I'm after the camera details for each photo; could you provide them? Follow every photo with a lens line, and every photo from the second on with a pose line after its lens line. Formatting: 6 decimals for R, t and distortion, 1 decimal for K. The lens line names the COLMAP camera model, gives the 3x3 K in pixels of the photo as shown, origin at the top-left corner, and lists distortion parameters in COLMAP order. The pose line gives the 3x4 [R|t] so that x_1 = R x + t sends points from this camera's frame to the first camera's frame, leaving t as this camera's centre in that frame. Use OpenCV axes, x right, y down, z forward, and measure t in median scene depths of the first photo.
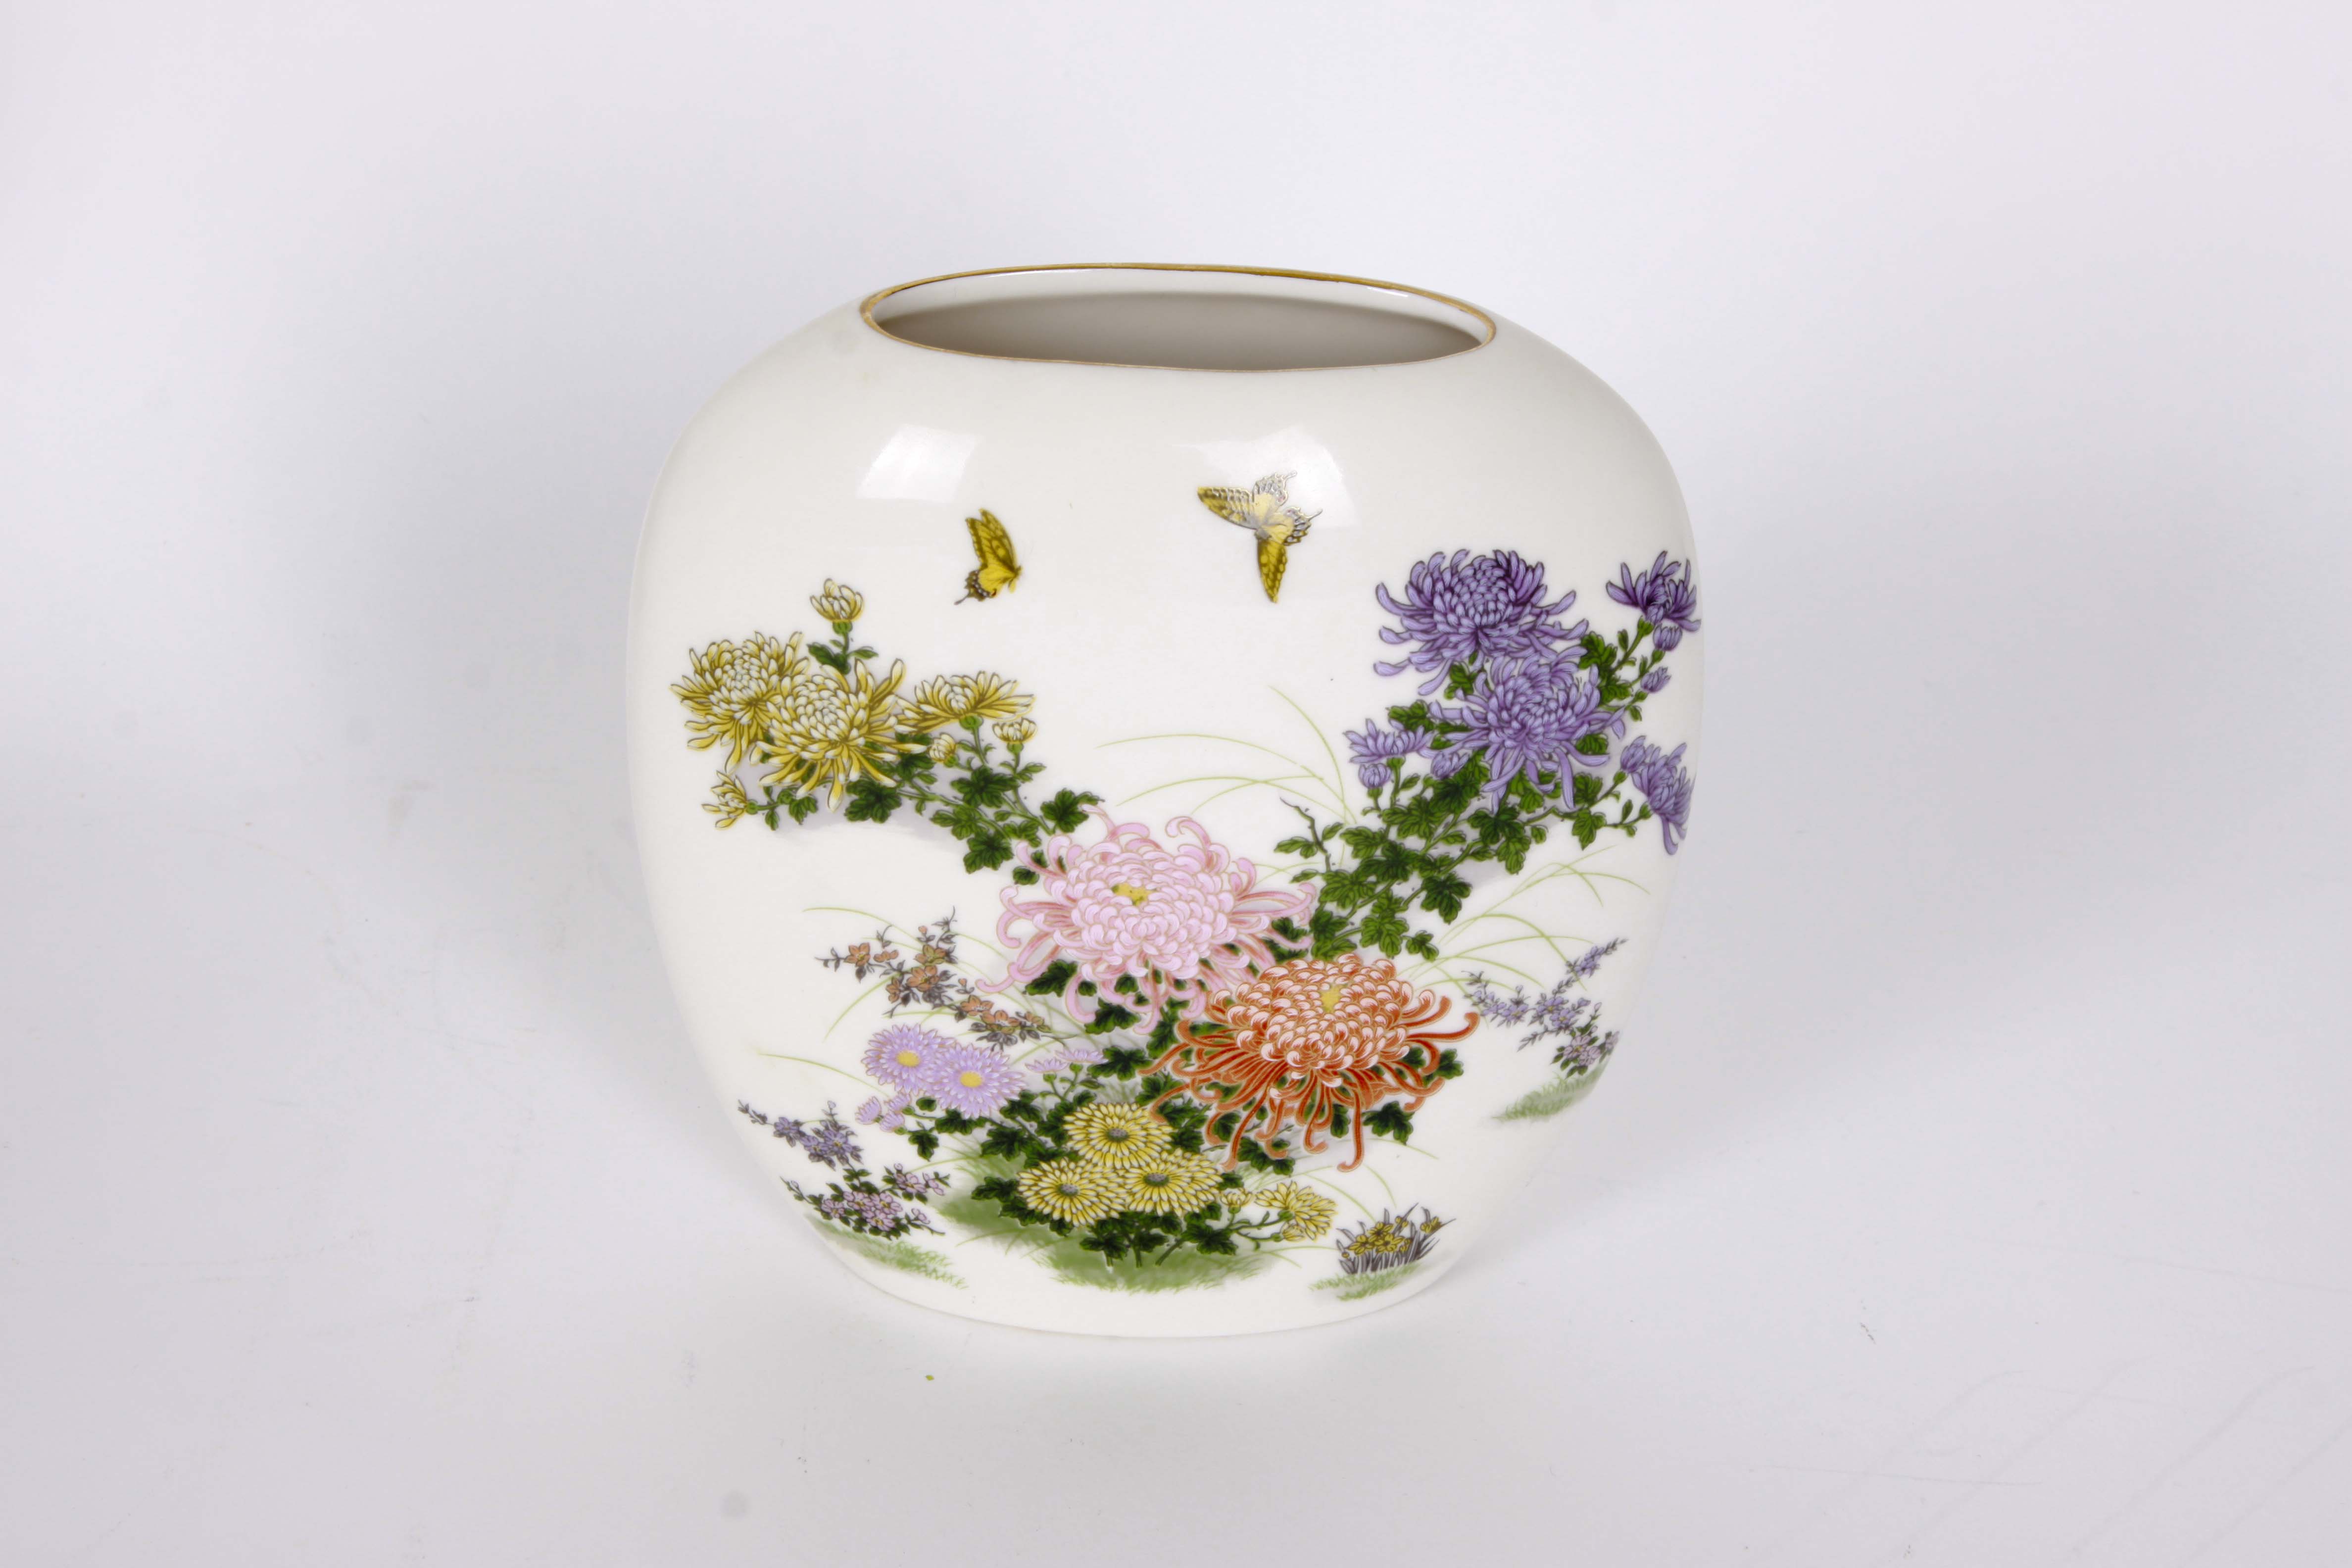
lens RADIAL K [[5433.0, 0, 1193.1], [0, 5433.0, 776.5], [0, 0, 1]] dist [0.170325, 0.000000]
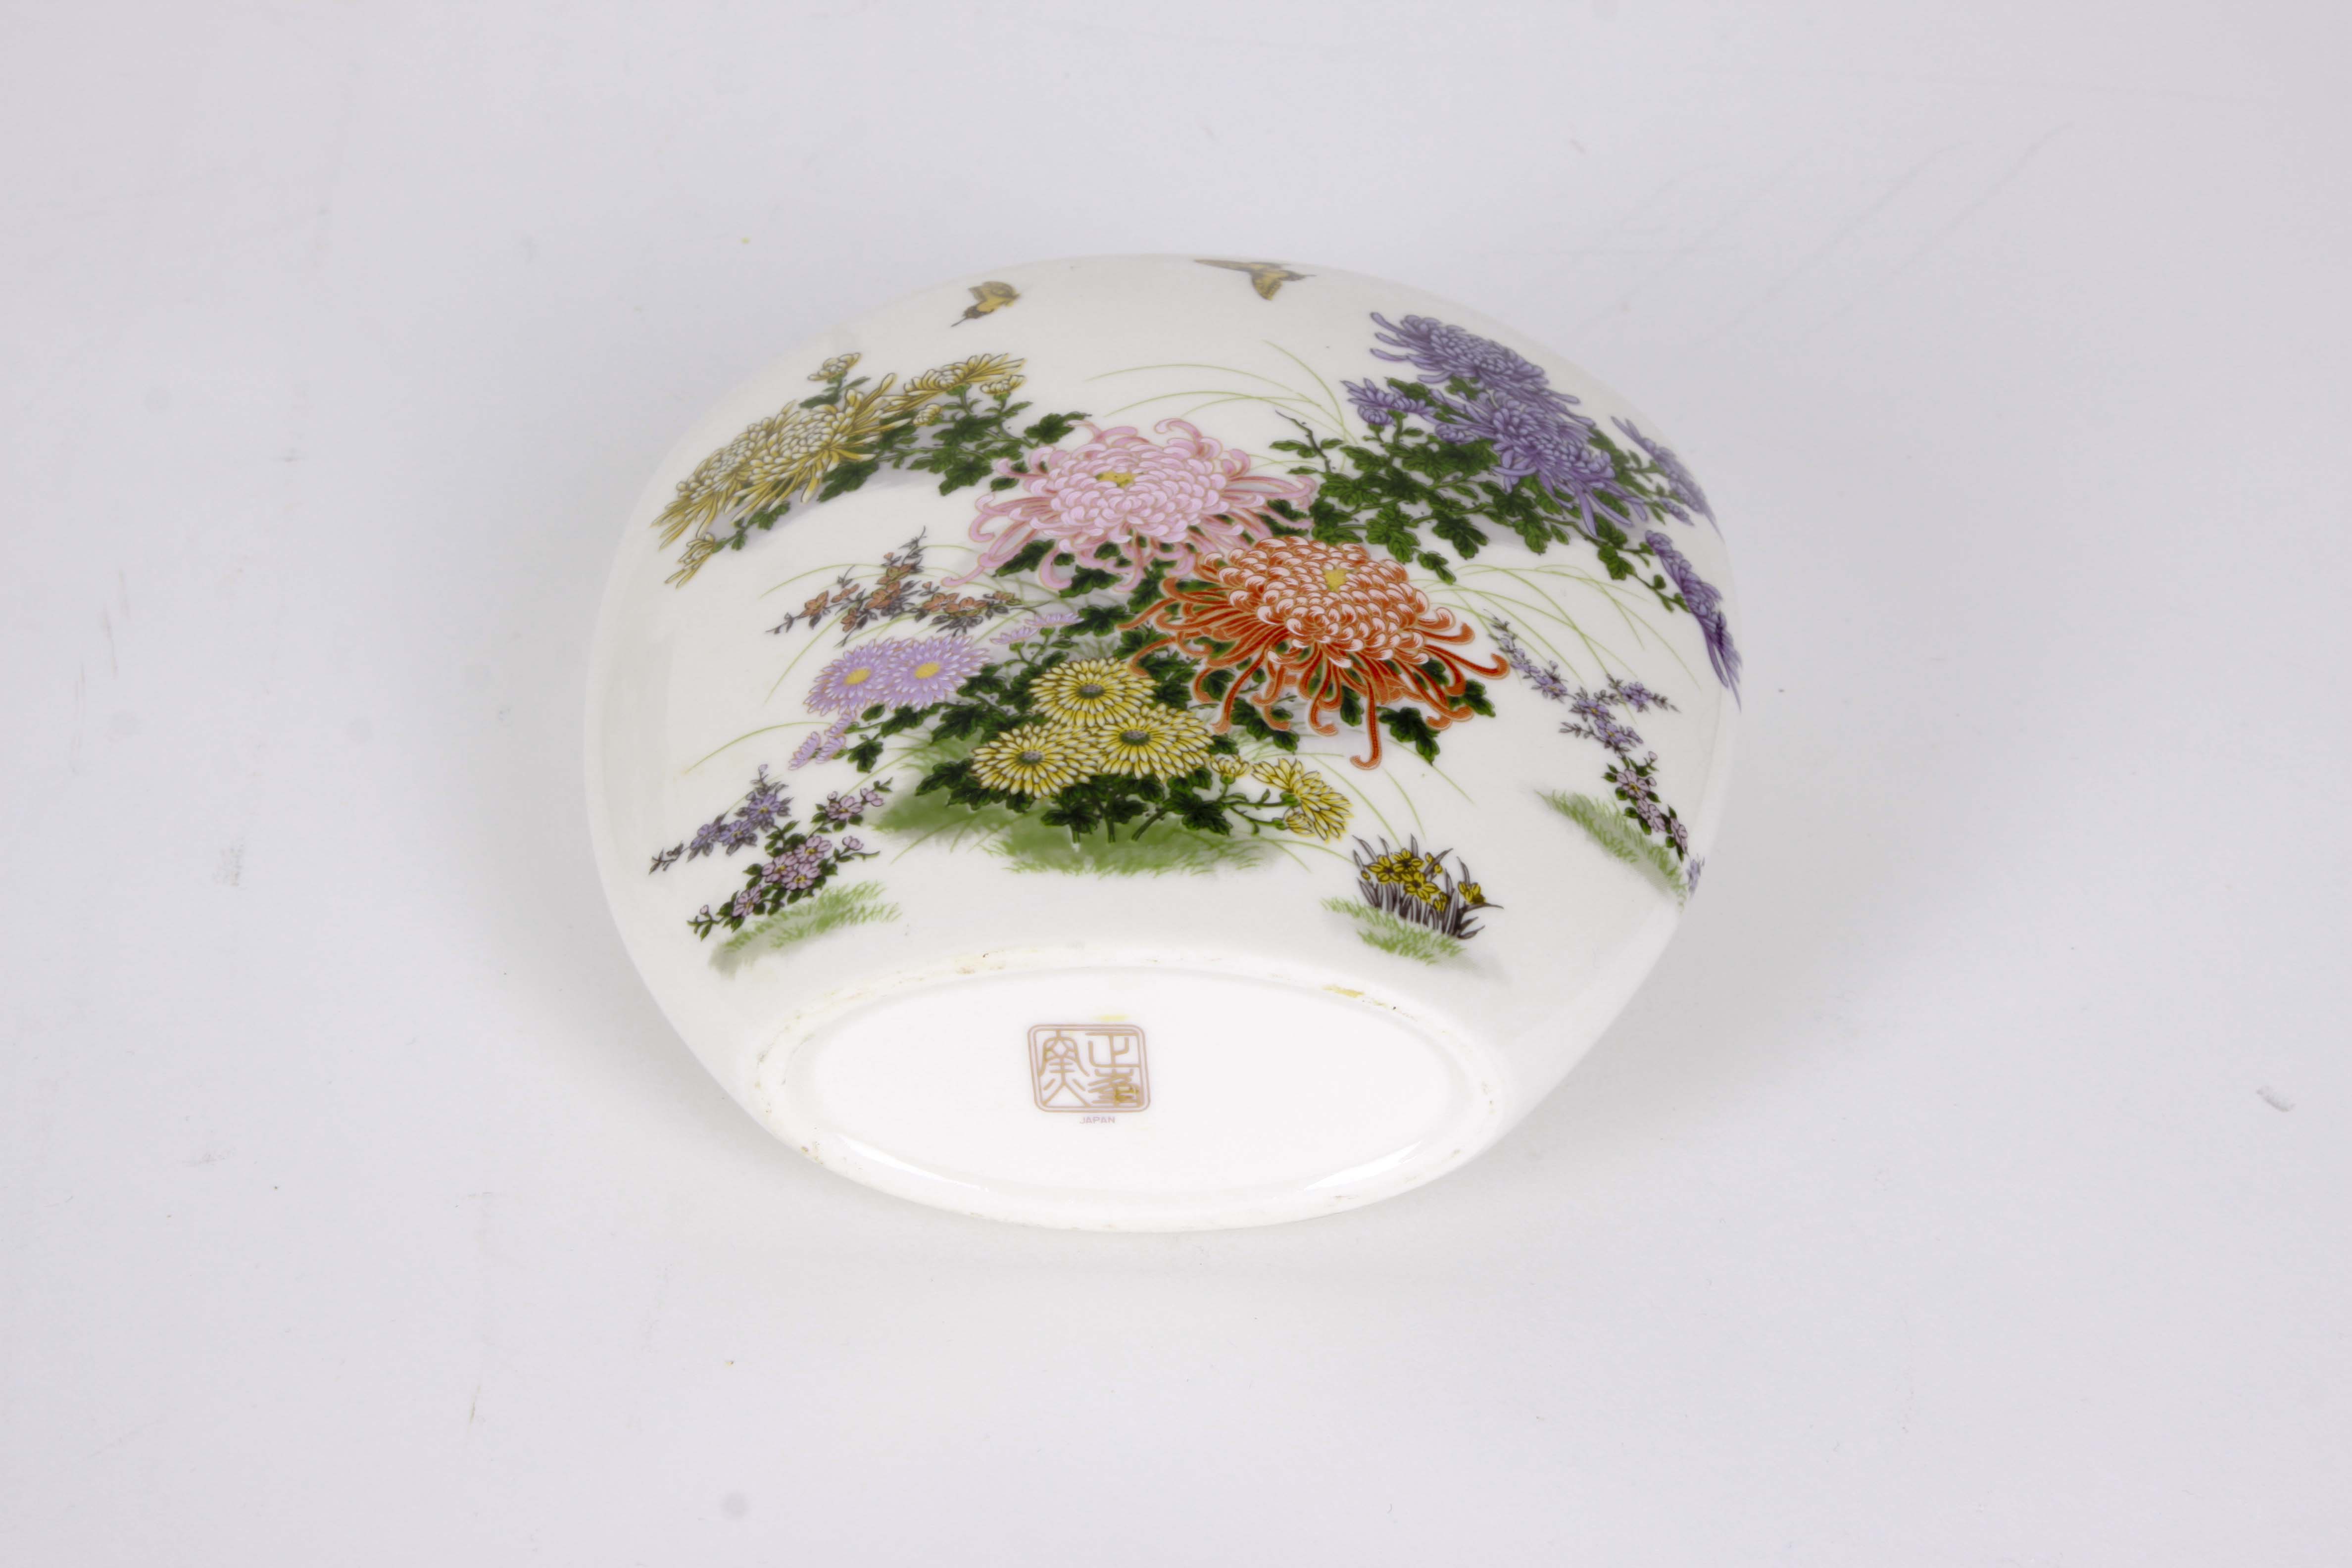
lens RADIAL K [[5433.0, 0, 1179.1], [0, 5433.0, 770.3], [0, 0, 1]] dist [0.170325, 0.000000]
pose [[0.998747, -0.029410, -0.040491, 0.034469], [-0.036675, 0.120376, -0.992051, 0.920520], [0.034050, 0.992293, 0.119147, 0.909749]]
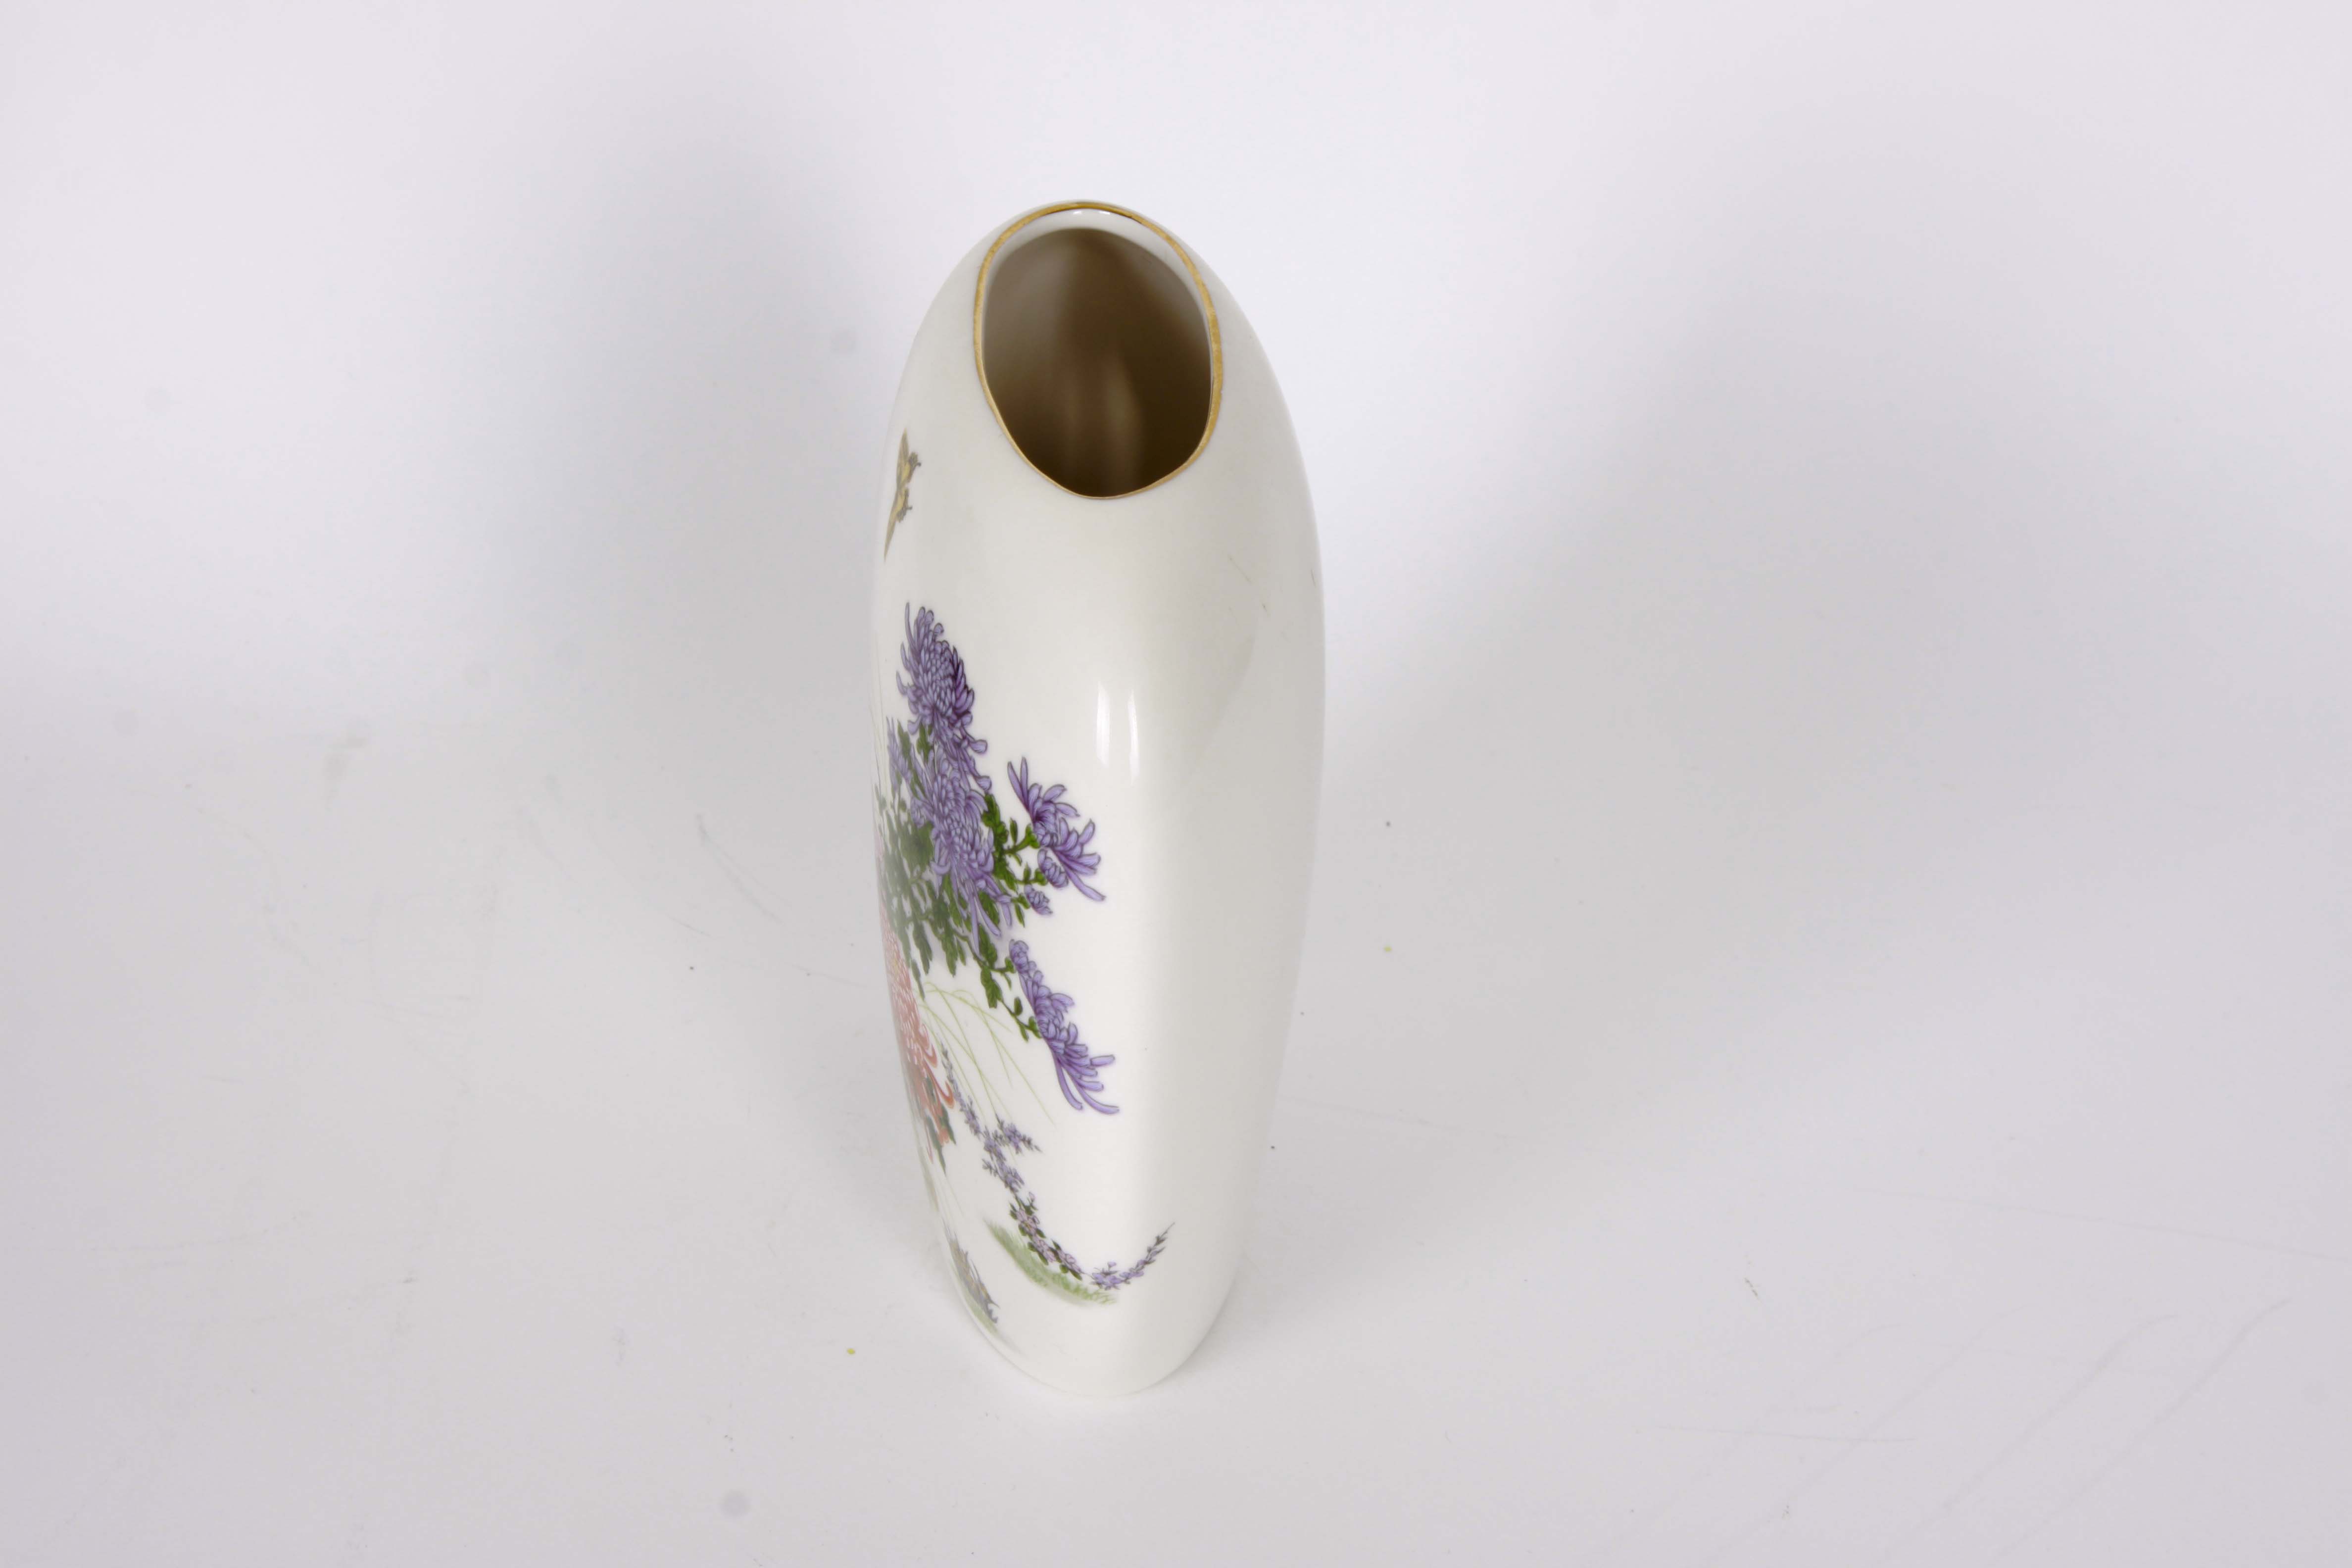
lens RADIAL K [[5433.0, 0, 1175.8], [0, 5433.0, 784.9], [0, 0, 1]] dist [0.170325, 0.000000]
pose [[0.043651, 0.528255, -0.847963, 0.881970], [-0.524066, 0.734727, 0.430734, -0.455856], [0.850558, 0.425586, 0.308912, 0.697571]]
